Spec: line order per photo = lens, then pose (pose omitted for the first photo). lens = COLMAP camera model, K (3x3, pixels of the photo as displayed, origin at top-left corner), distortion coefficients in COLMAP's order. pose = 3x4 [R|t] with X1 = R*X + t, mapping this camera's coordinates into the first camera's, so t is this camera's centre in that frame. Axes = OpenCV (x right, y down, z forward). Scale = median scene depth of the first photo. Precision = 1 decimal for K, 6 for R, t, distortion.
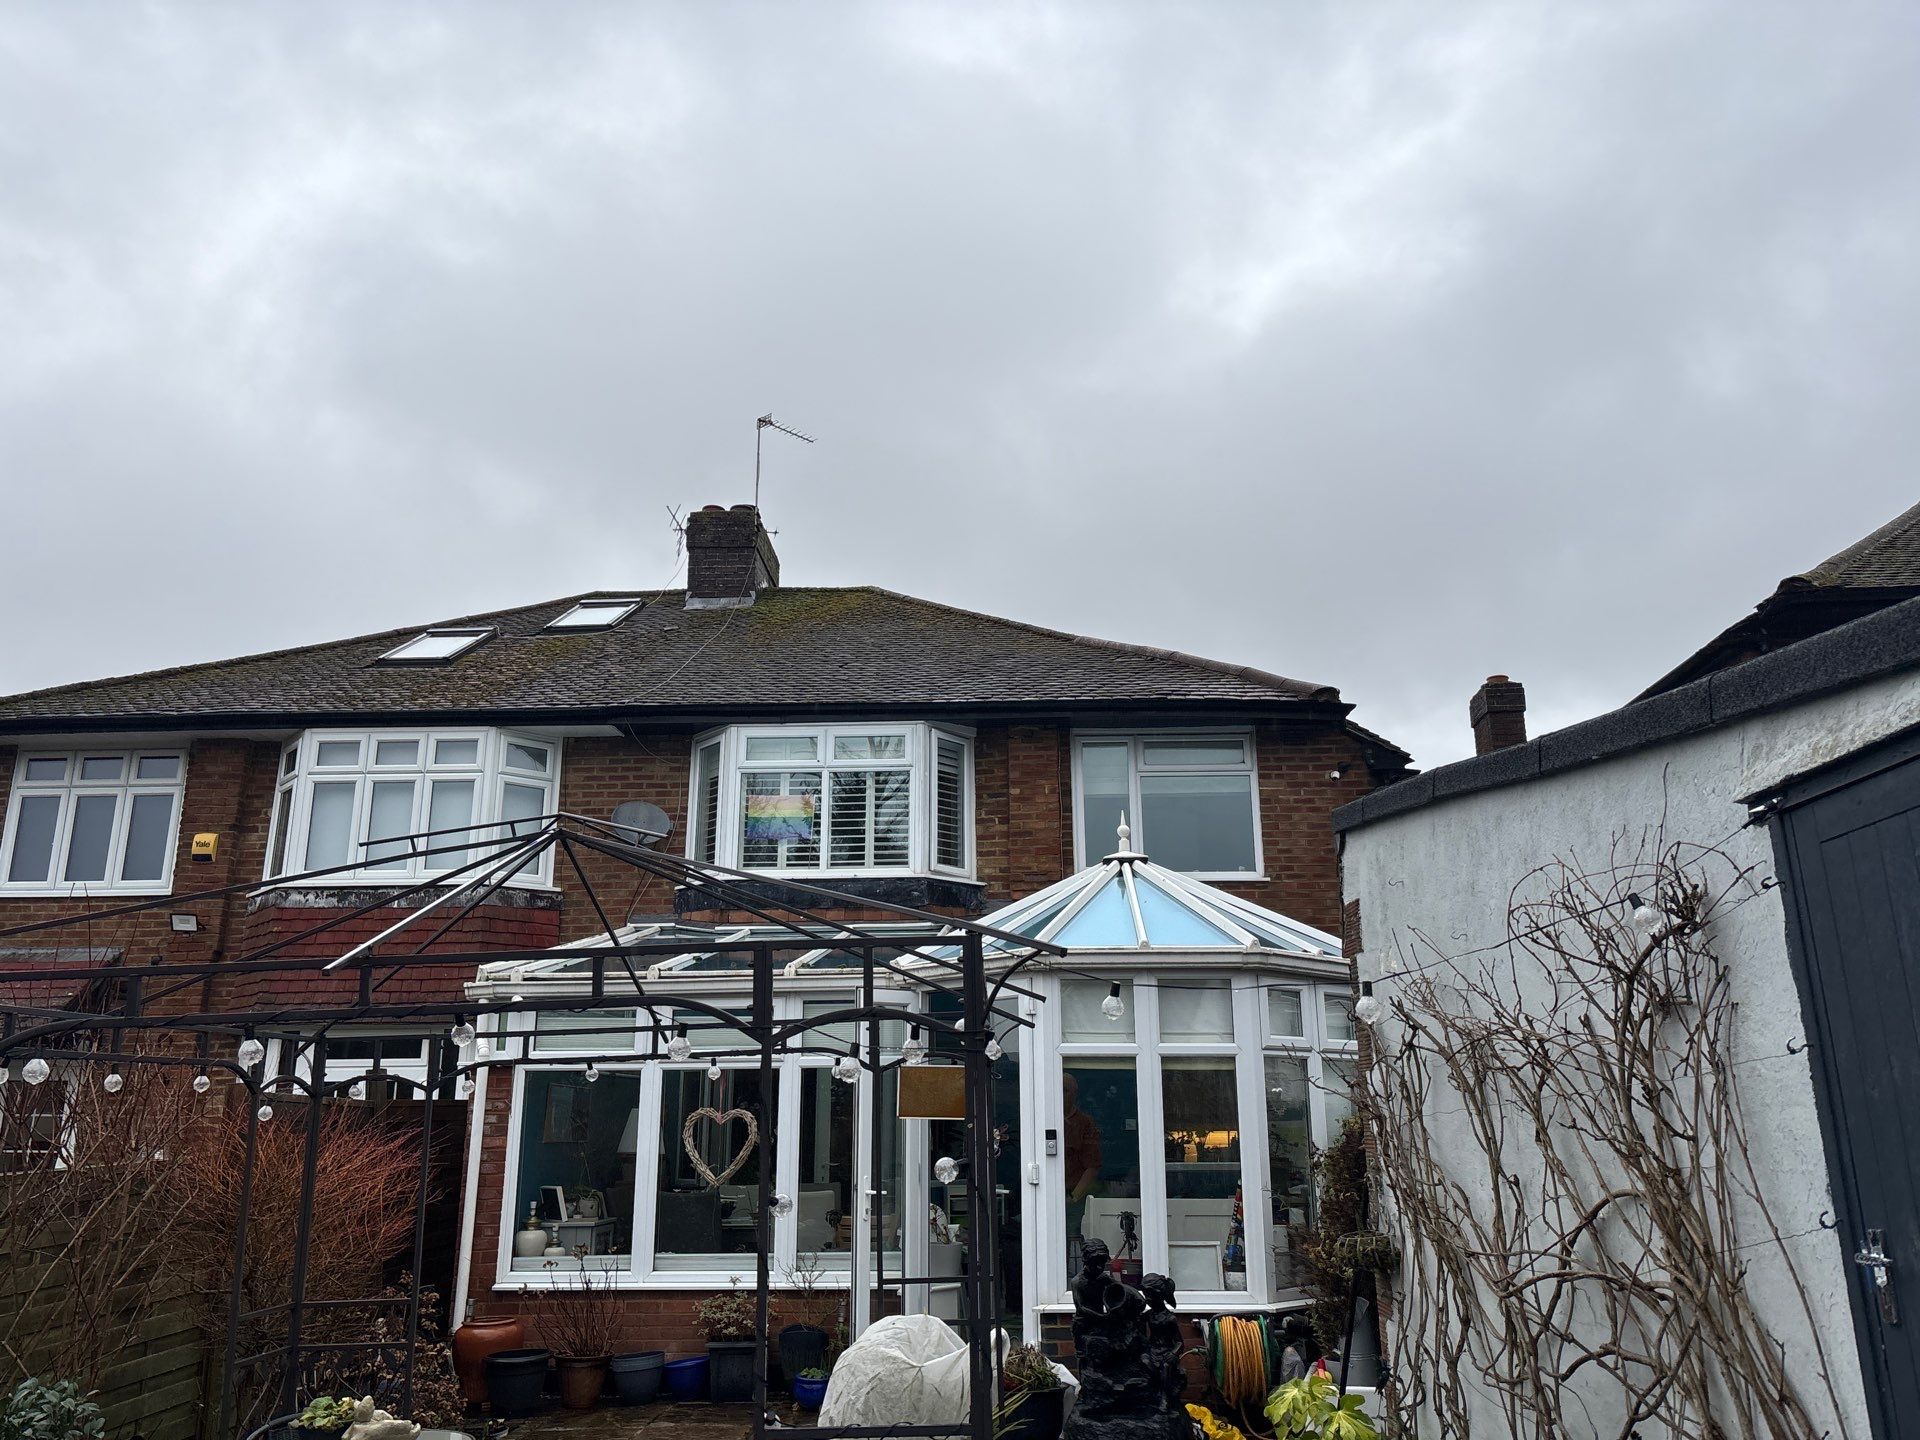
lens RADIAL K [[1446.8, 0, 975.0], [0, 1446.8, 721.9], [0, 0, 1]] dist [0.043480, -0.040759]
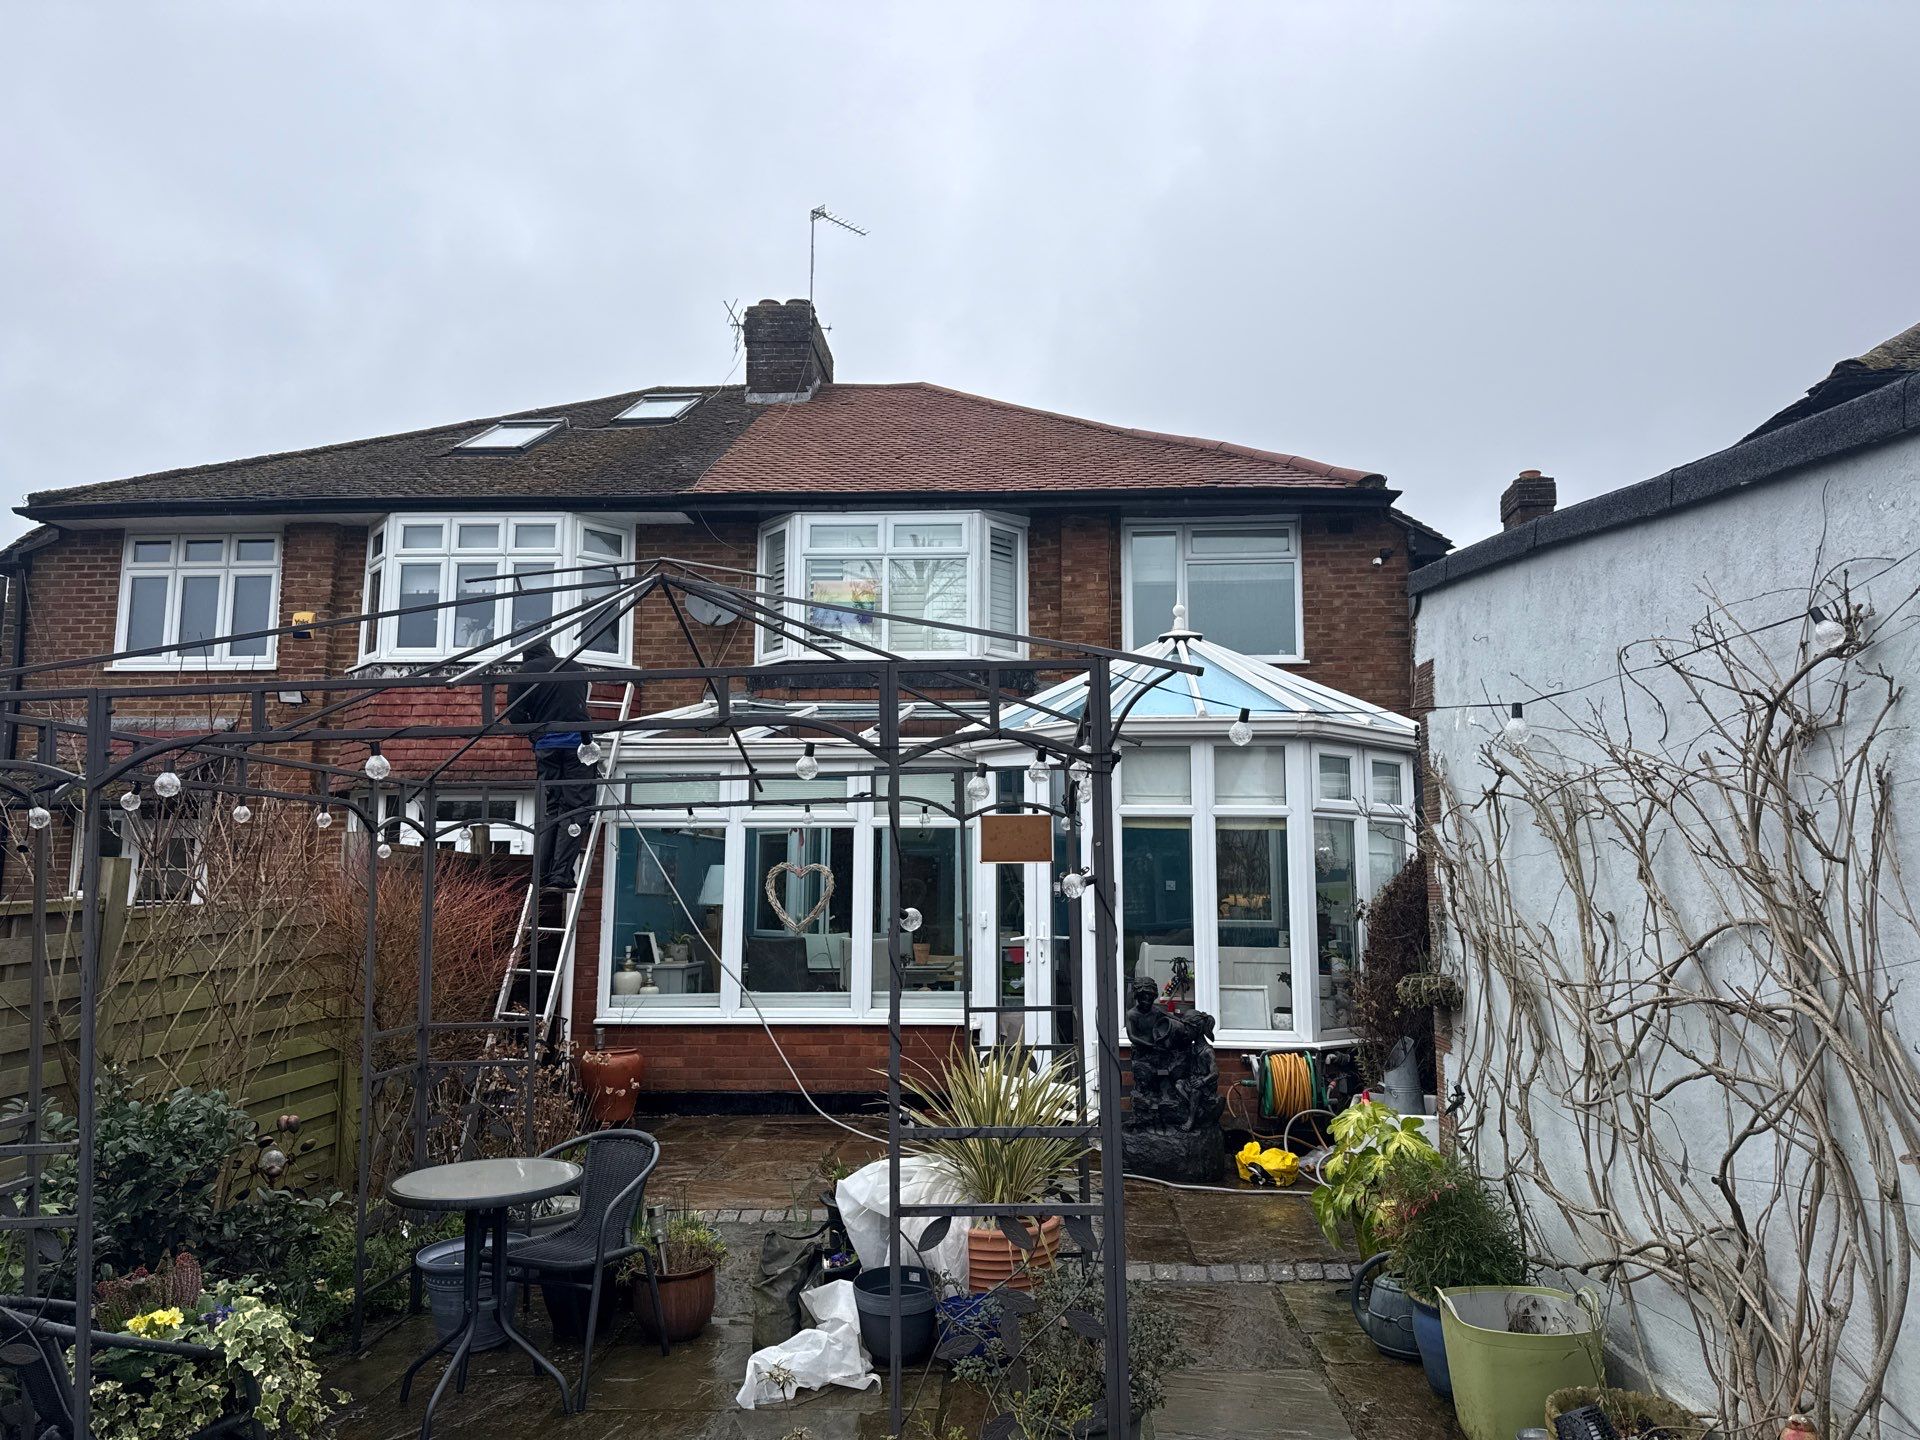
lens RADIAL K [[1342.6, 0, 971.2], [0, 1342.6, 719.3], [0, 0, 1]] dist [0.086146, -0.104687]
pose [[0.999642, 0.006232, -0.026011, -0.016071], [-0.002564, 0.990328, 0.138719, 0.015443], [0.026624, -0.138602, 0.989990, 0.021690]]
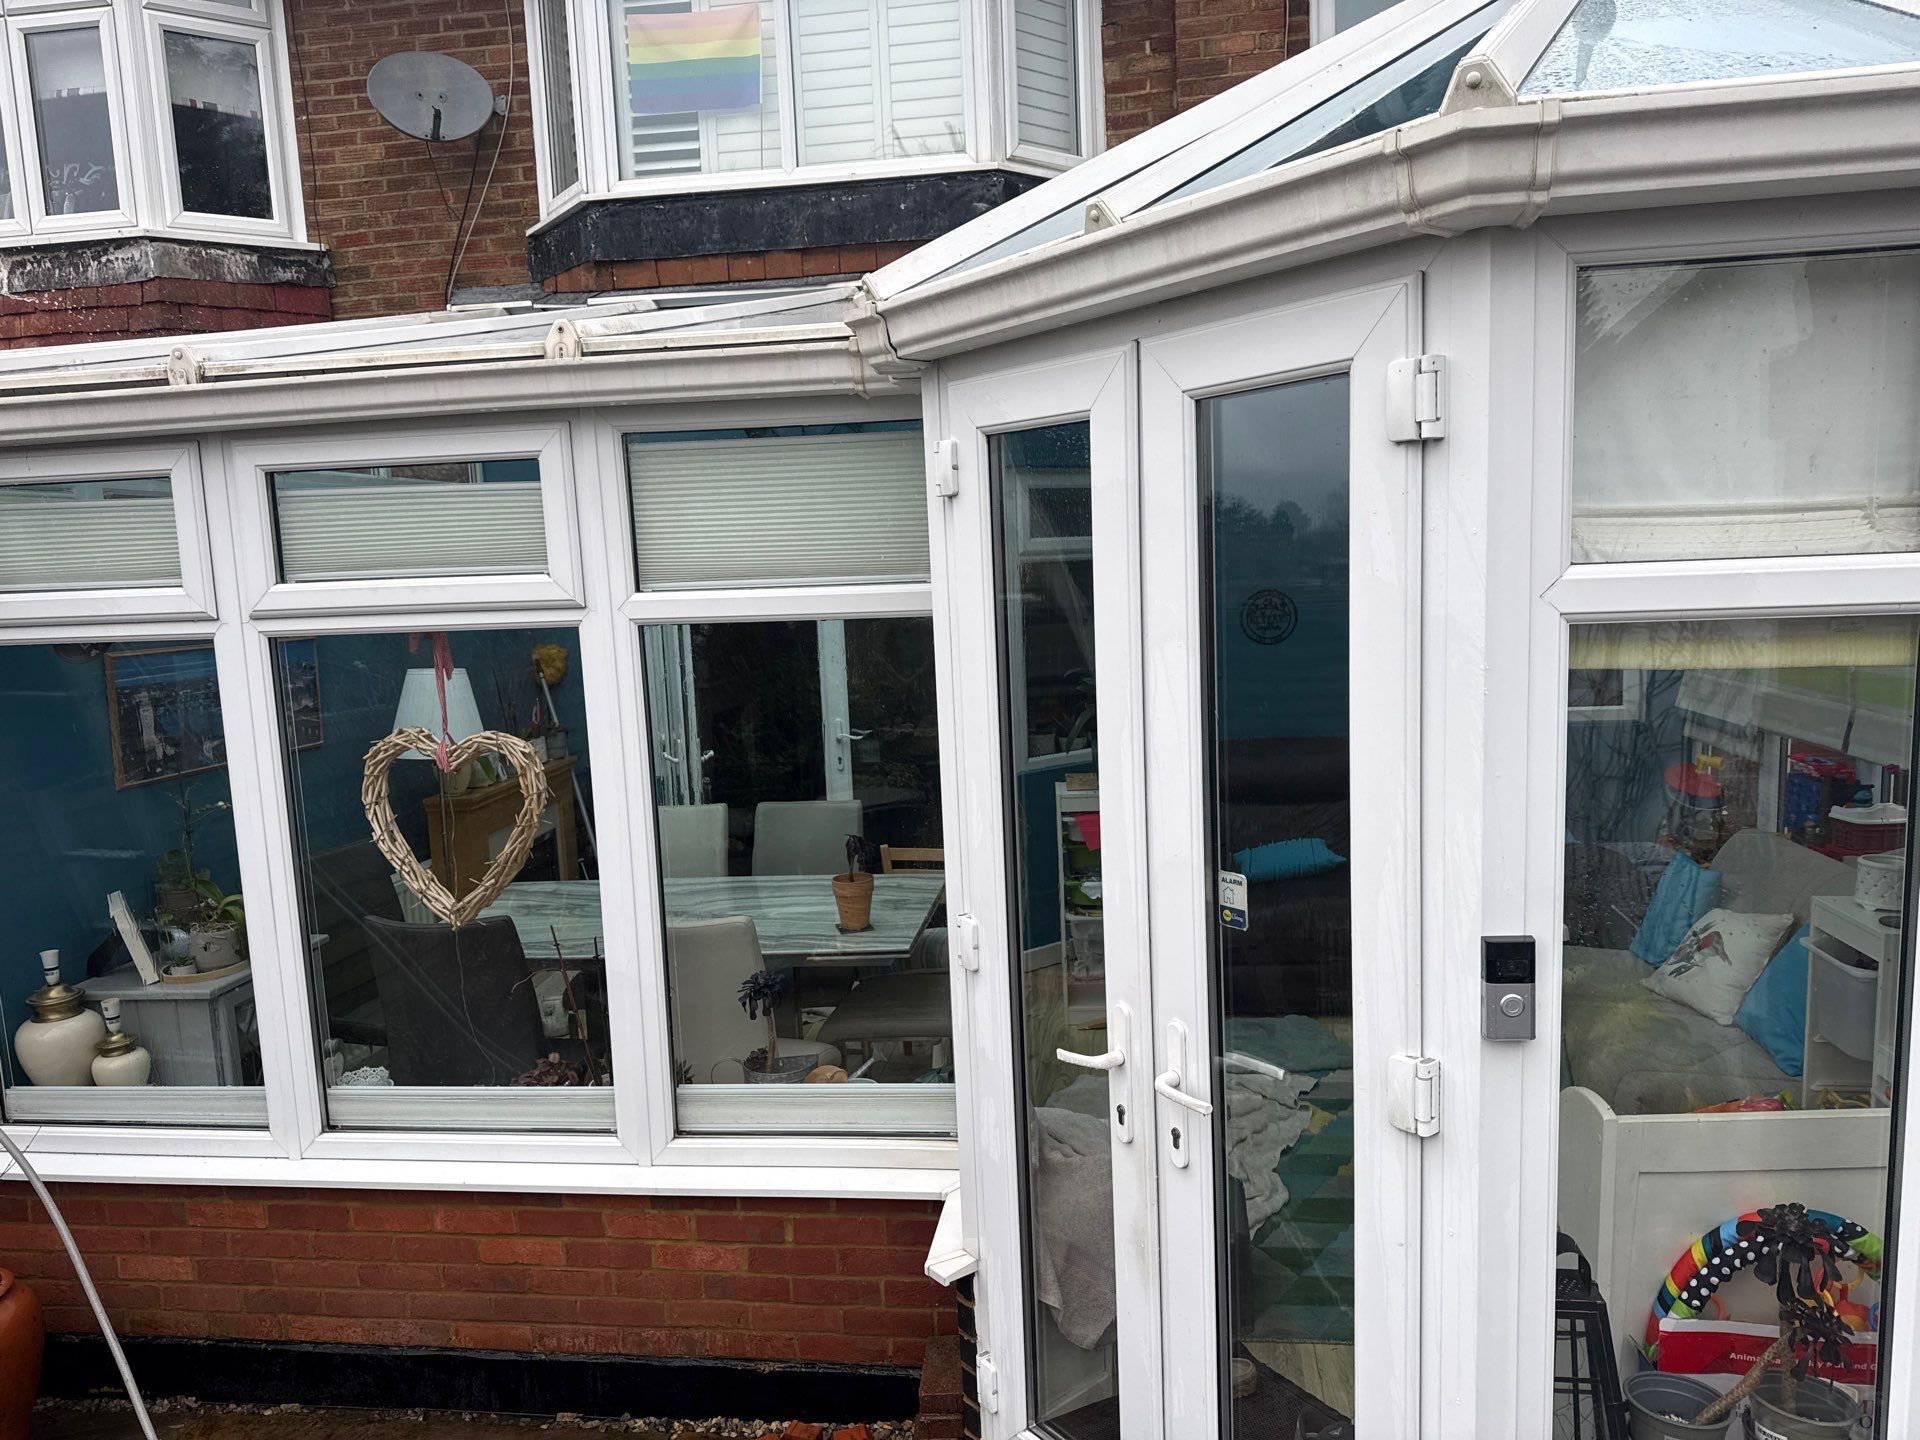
lens RADIAL K [[1364.4, 0, 960.0], [0, 1364.4, 720.0], [0, 0, 1]] dist [0.034484, -0.029725]
pose [[0.994661, -0.025128, -0.100087, -0.006779], [0.061538, 0.923007, 0.379830, 0.102773], [0.082837, -0.383962, 0.919626, 0.511253]]
